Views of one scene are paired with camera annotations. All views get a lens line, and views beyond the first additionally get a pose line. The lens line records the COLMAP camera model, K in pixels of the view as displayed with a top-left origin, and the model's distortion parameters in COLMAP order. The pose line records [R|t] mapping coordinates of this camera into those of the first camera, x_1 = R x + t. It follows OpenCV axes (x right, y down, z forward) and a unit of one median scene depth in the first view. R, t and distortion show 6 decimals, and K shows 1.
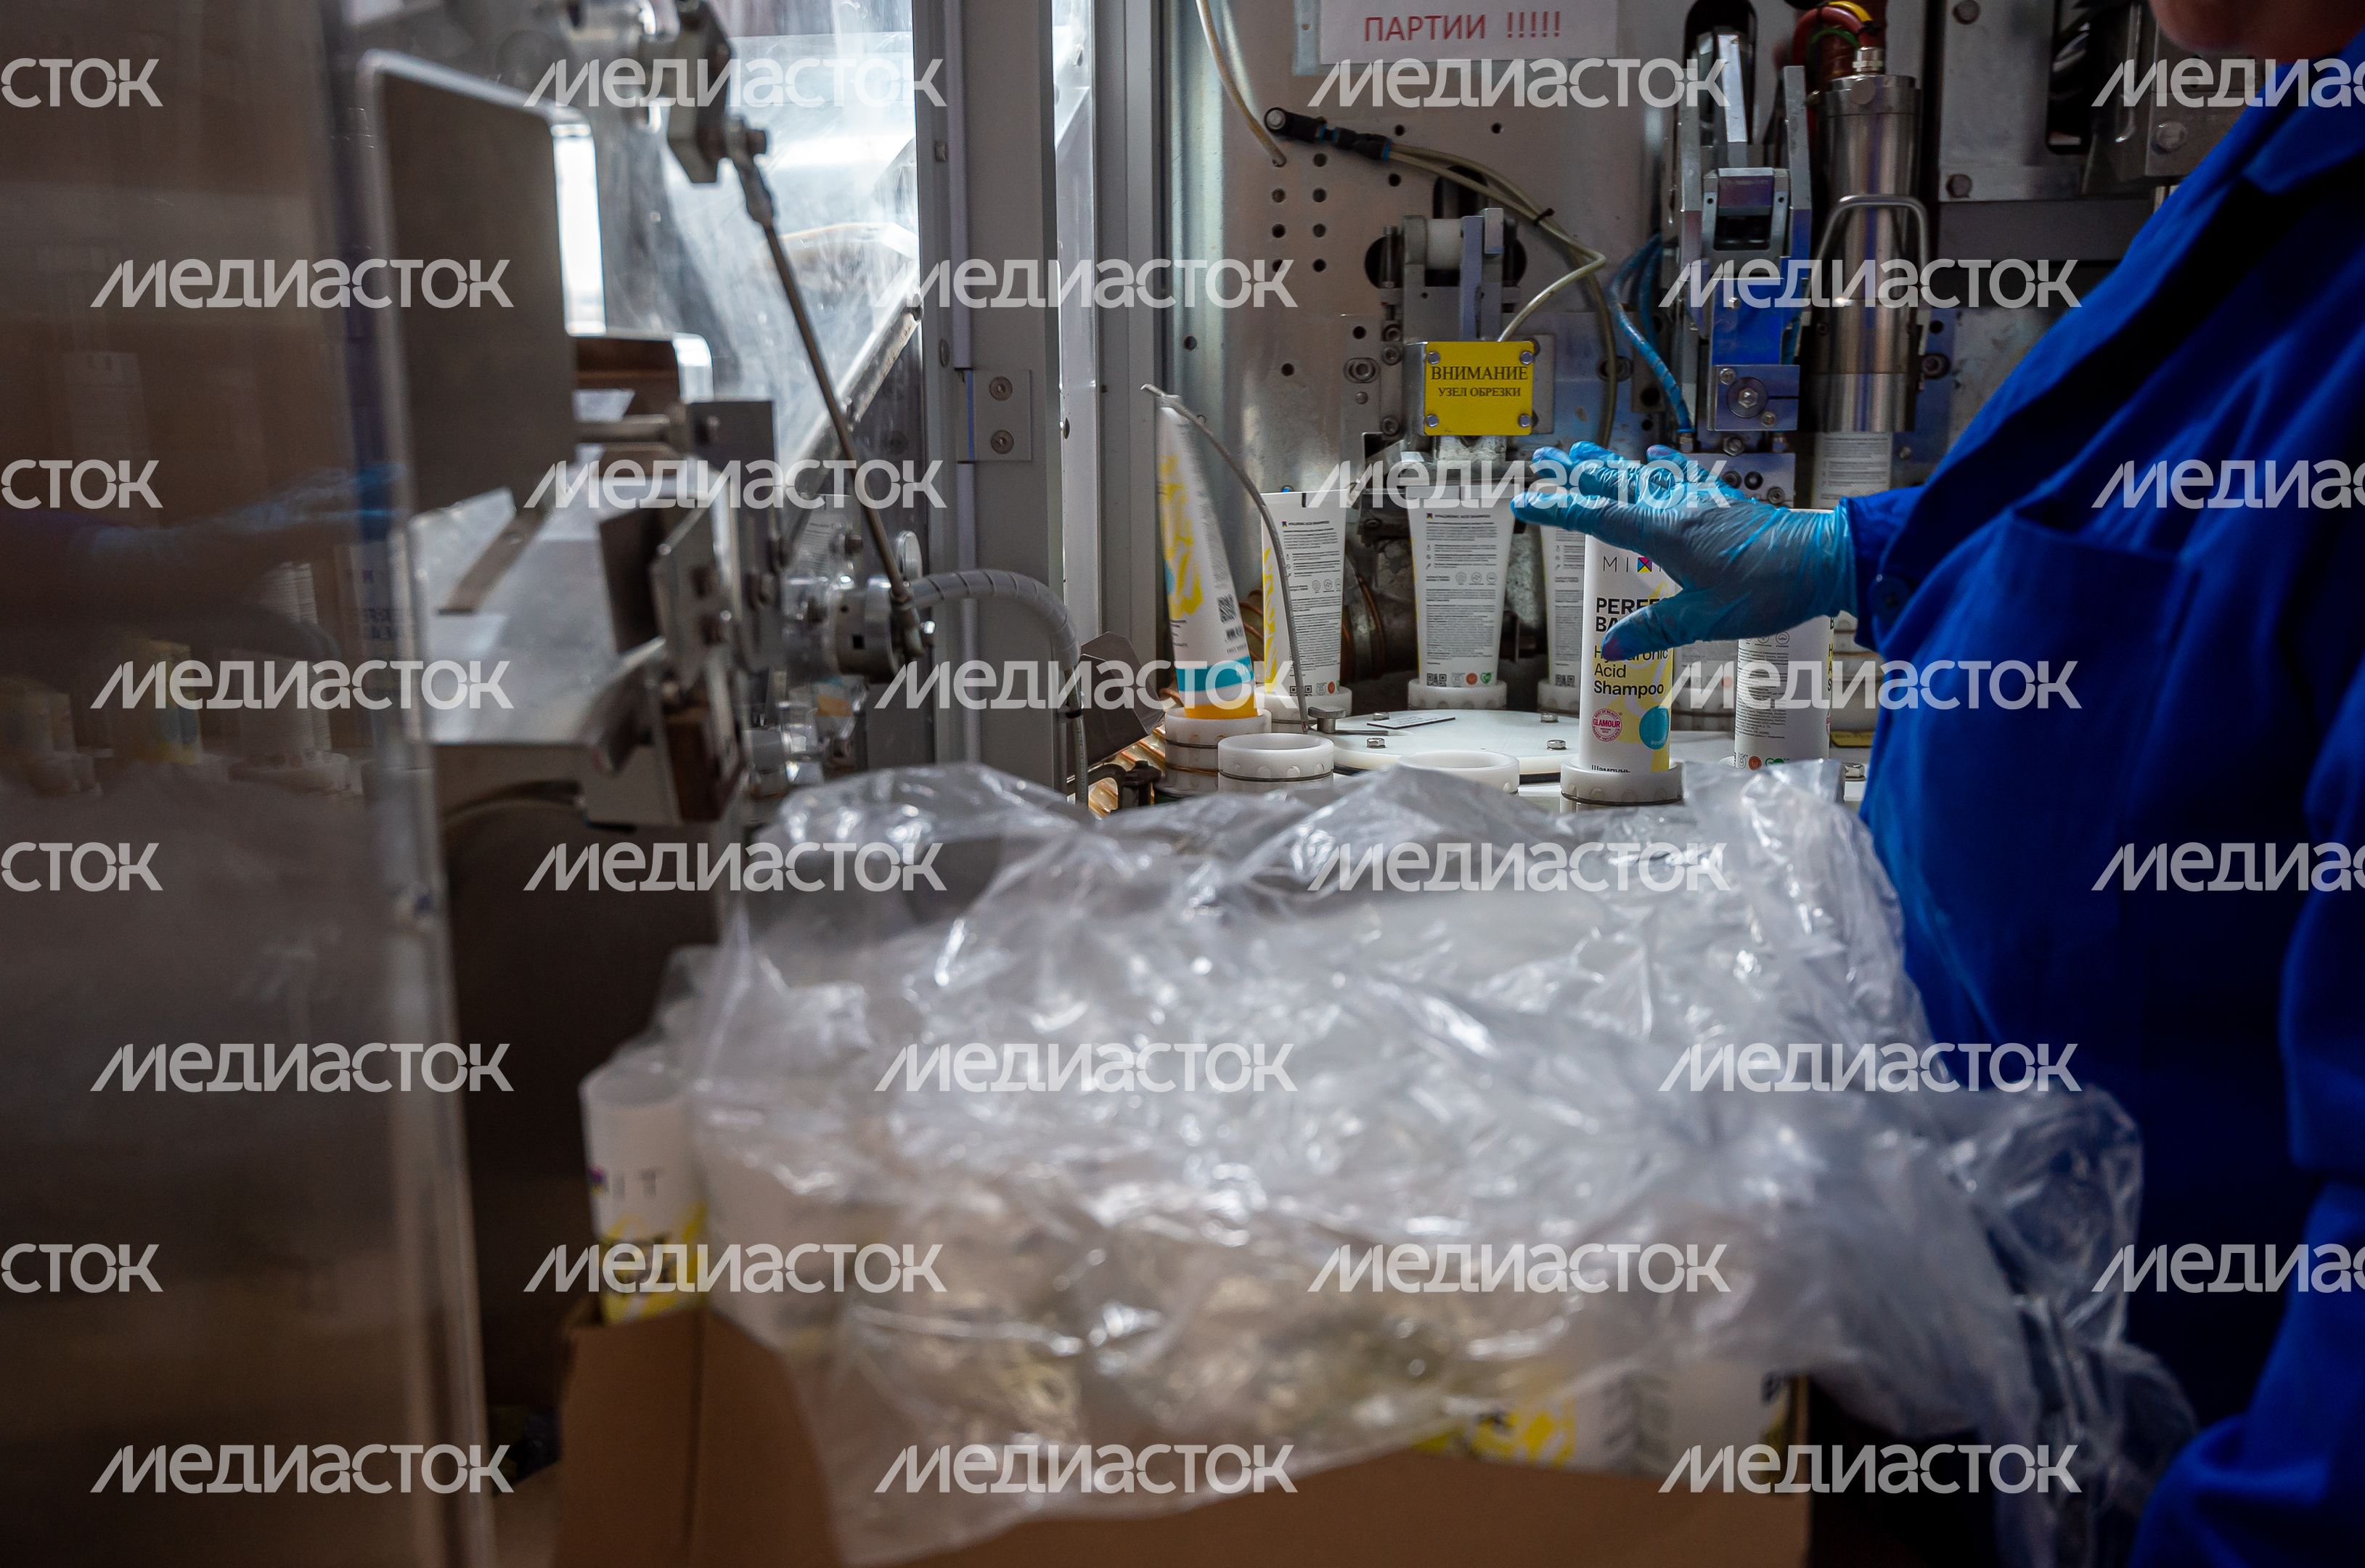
lens RADIAL K [[2395.2, 0, 1182.5], [0, 2395.2, 784.0], [0, 0, 1]] dist [0.060793, -0.021615]
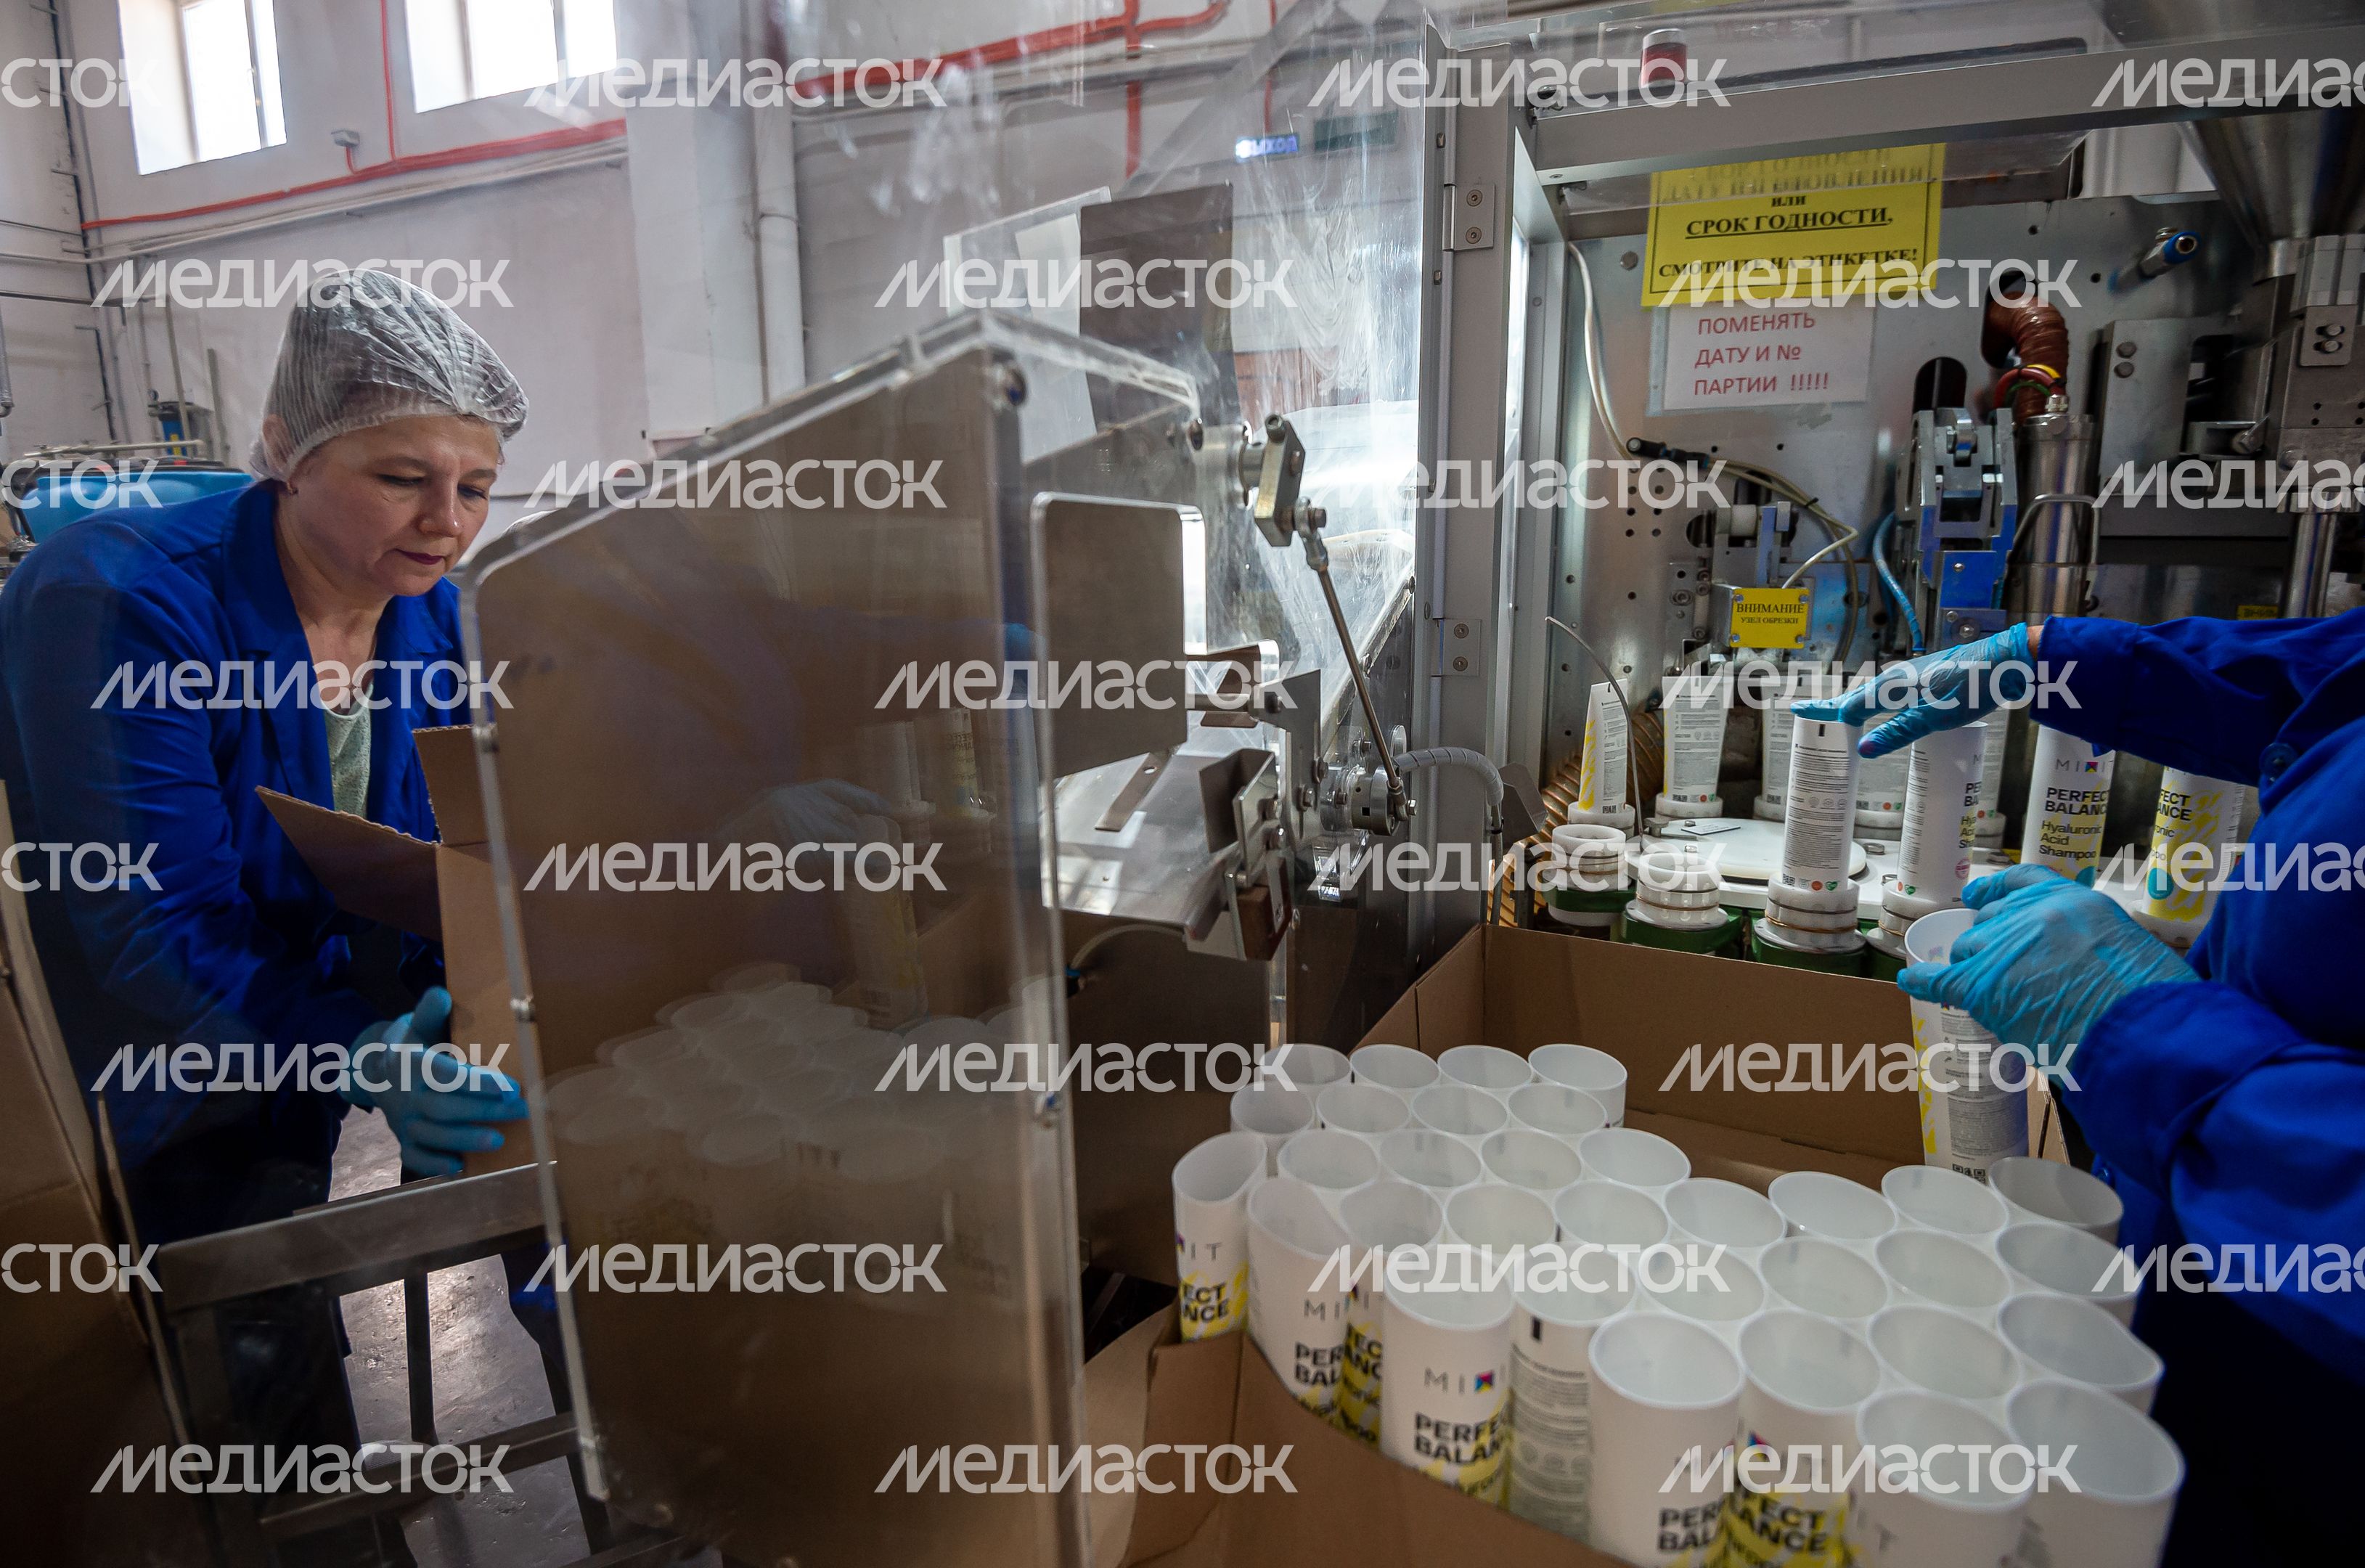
lens RADIAL K [[1201.1, 0, 1182.5], [0, 1201.1, 784.0], [0, 0, 1]] dist [-0.002385, -0.029739]
pose [[0.961799, 0.049172, -0.269303, -0.036537], [-0.042812, 0.998649, 0.029442, -0.083983], [0.270387, -0.016788, 0.962605, 0.194644]]
